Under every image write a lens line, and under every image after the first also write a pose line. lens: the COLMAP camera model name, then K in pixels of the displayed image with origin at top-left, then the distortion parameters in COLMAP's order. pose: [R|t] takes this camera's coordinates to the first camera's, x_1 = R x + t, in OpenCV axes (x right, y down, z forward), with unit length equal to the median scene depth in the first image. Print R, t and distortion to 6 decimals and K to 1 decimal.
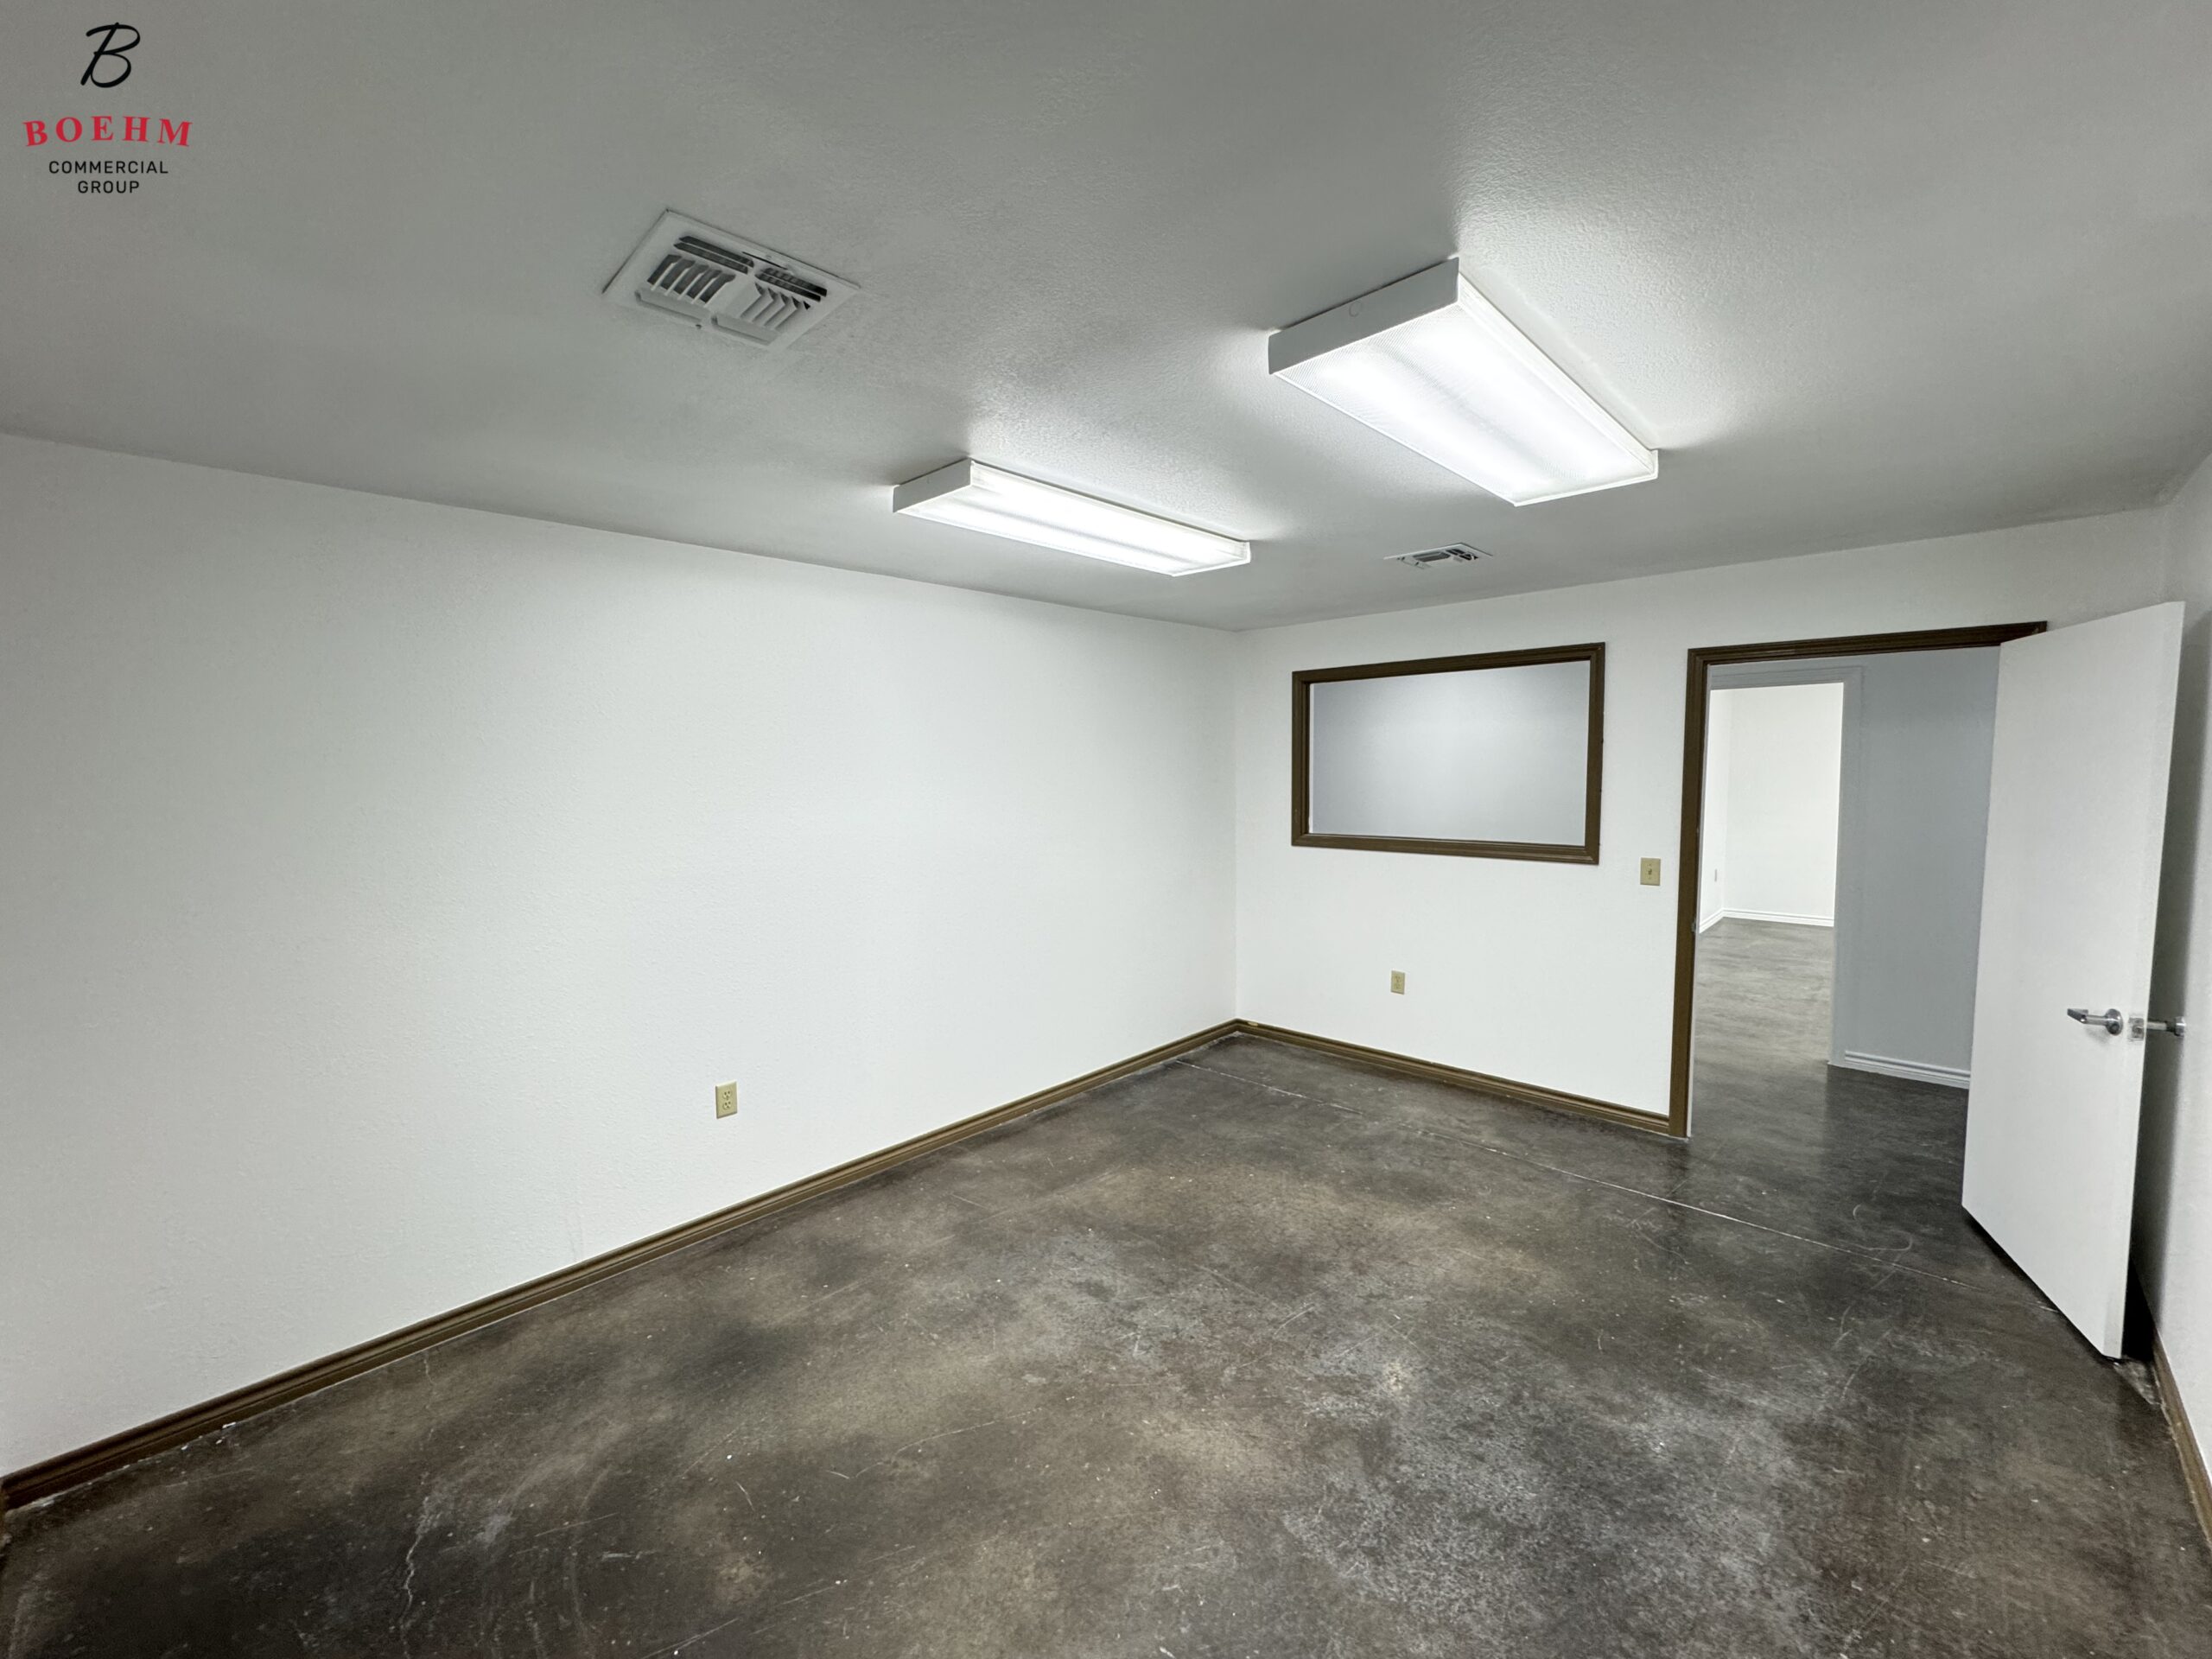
lens RADIAL K [[885.4, 0, 1101.6], [0, 885.4, 830.8], [0, 0, 1]] dist [-0.003672, -0.000331]
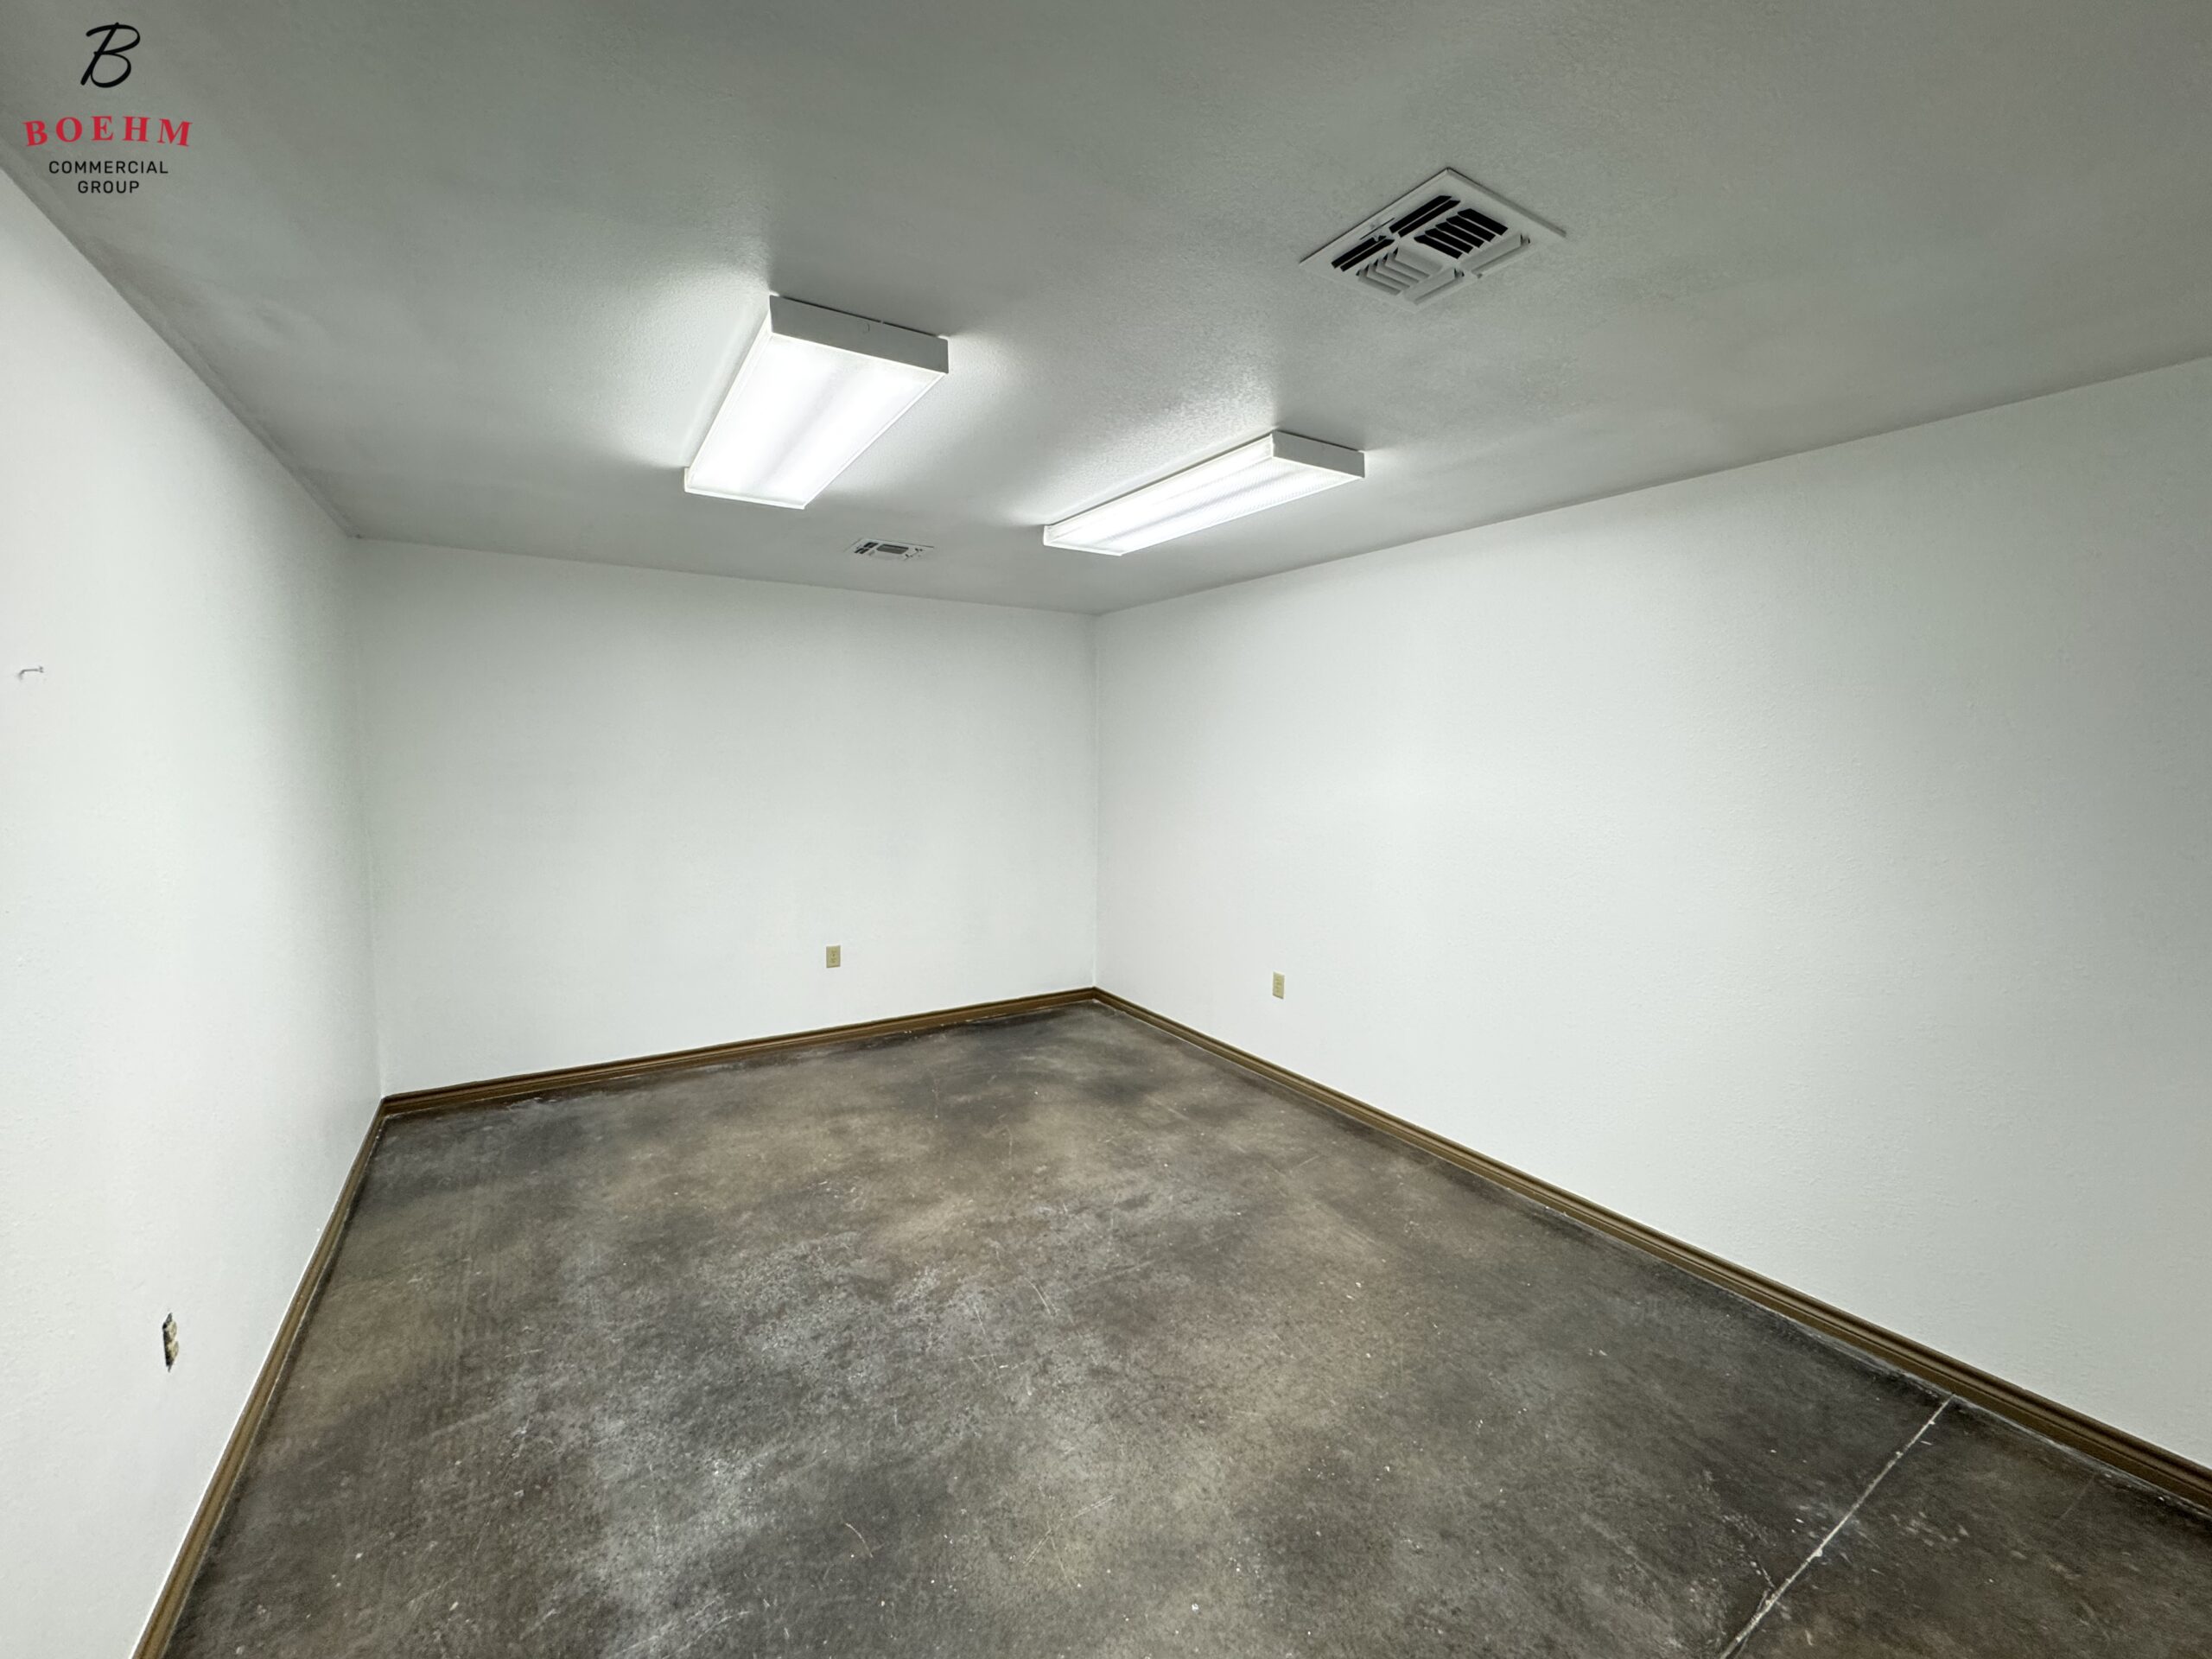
lens RADIAL K [[885.4, 0, 1102.8], [0, 885.4, 829.1], [0, 0, 1]] dist [-0.003672, -0.000331]
pose [[-0.239412, 0.101736, -0.965573, 1.244470], [-0.075481, 0.989535, 0.122976, -0.101508], [0.967980, 0.102324, -0.229227, 1.403519]]
